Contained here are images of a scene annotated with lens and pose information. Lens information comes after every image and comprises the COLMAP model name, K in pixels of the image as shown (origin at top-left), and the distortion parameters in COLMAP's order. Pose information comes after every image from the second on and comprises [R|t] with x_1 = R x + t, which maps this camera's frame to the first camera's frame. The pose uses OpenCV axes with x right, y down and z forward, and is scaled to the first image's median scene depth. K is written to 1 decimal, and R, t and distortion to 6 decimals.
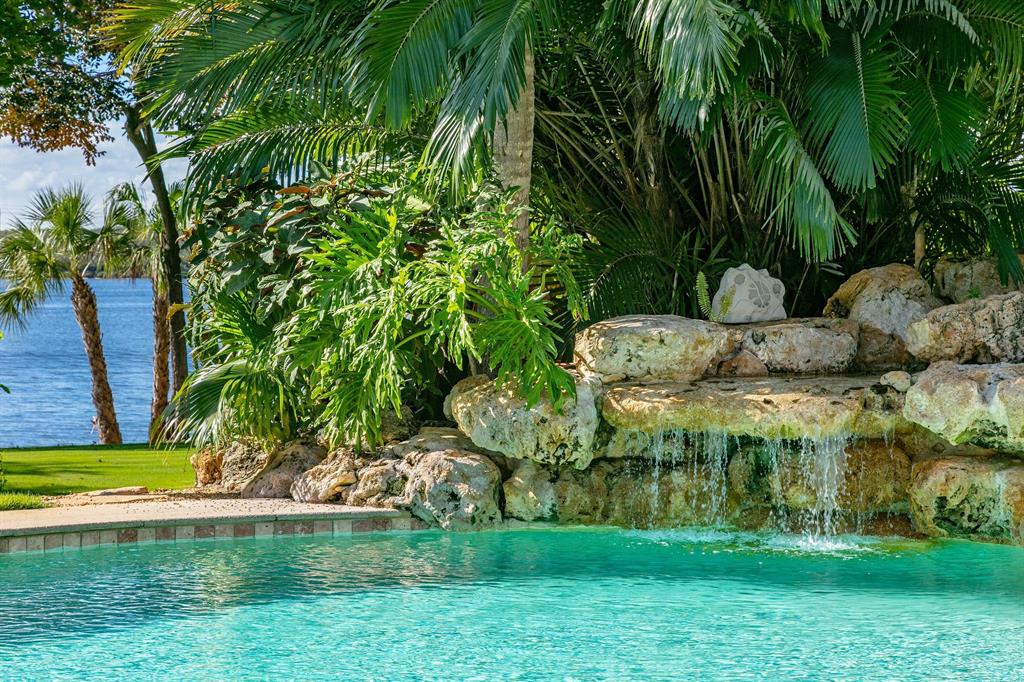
lens RADIAL K [[2669.7, 0, 512.2], [0, 2669.7, 340.9], [0, 0, 1]] dist [0.057941, 0.000000]
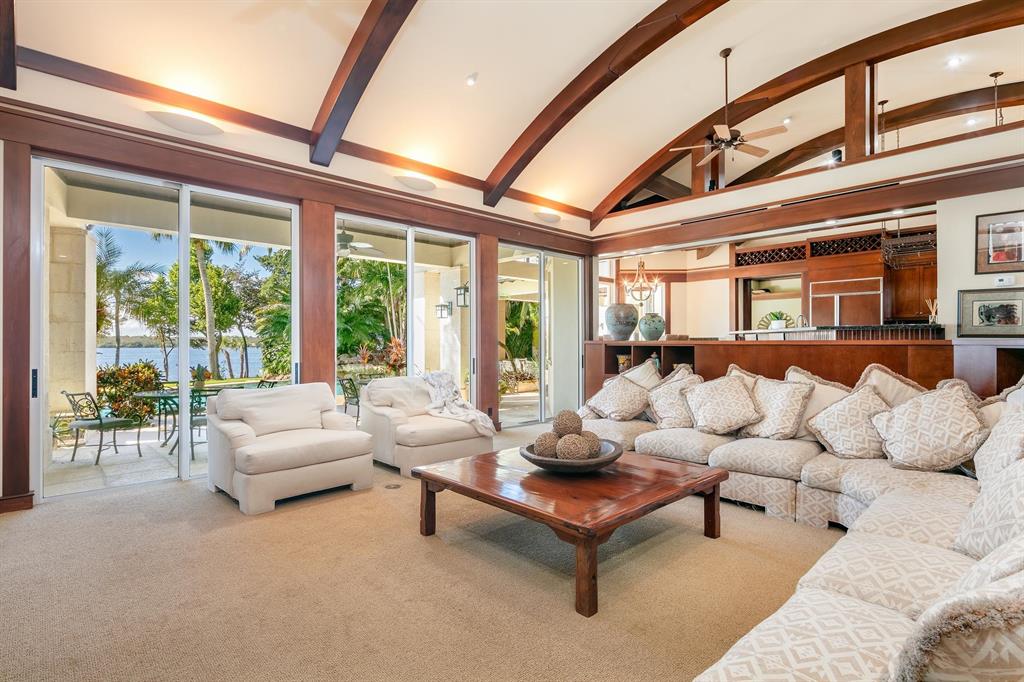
lens RADIAL K [[494.9, 0, 513.1], [0, 494.9, 340.3], [0, 0, 1]] dist [0.003187, 0.000131]
pose [[0.924654, 0.003679, 0.380790, 0.026136], [0.010107, 0.999364, -0.034198, -0.010911], [-0.380674, 0.035470, 0.924029, -0.950948]]
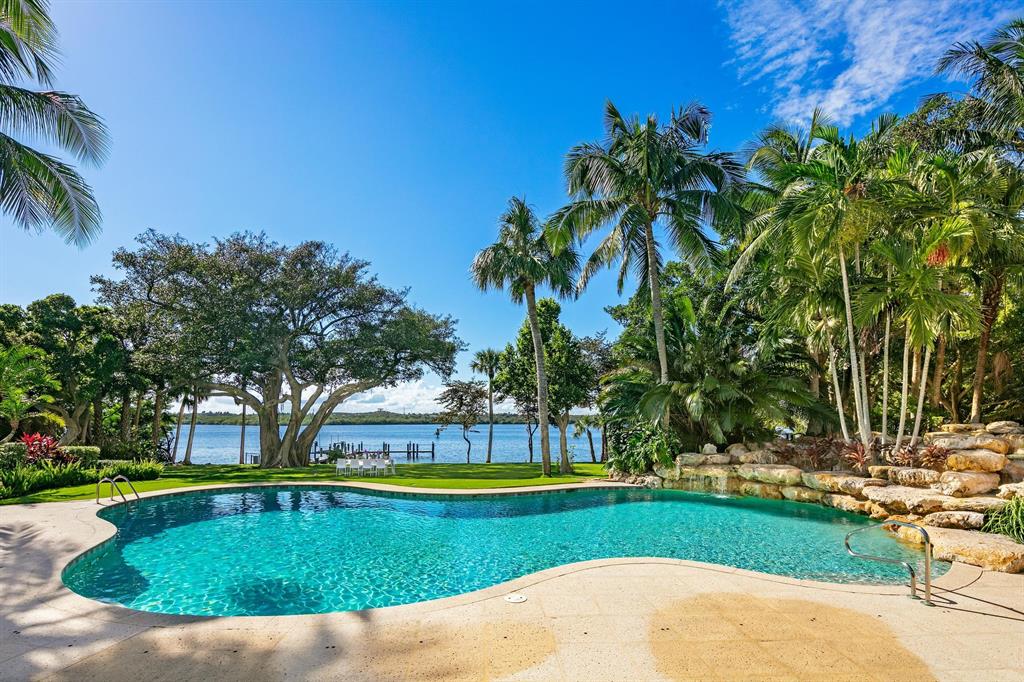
lens RADIAL K [[494.9, 0, 508.8], [0, 494.9, 415.4], [0, 0, 1]] dist [0.003187, 0.000131]
pose [[0.949656, 0.001700, -0.313291, 0.015244], [-0.015162, 0.999063, -0.040539, -0.041220], [0.312929, 0.043248, 0.948792, -0.123277]]
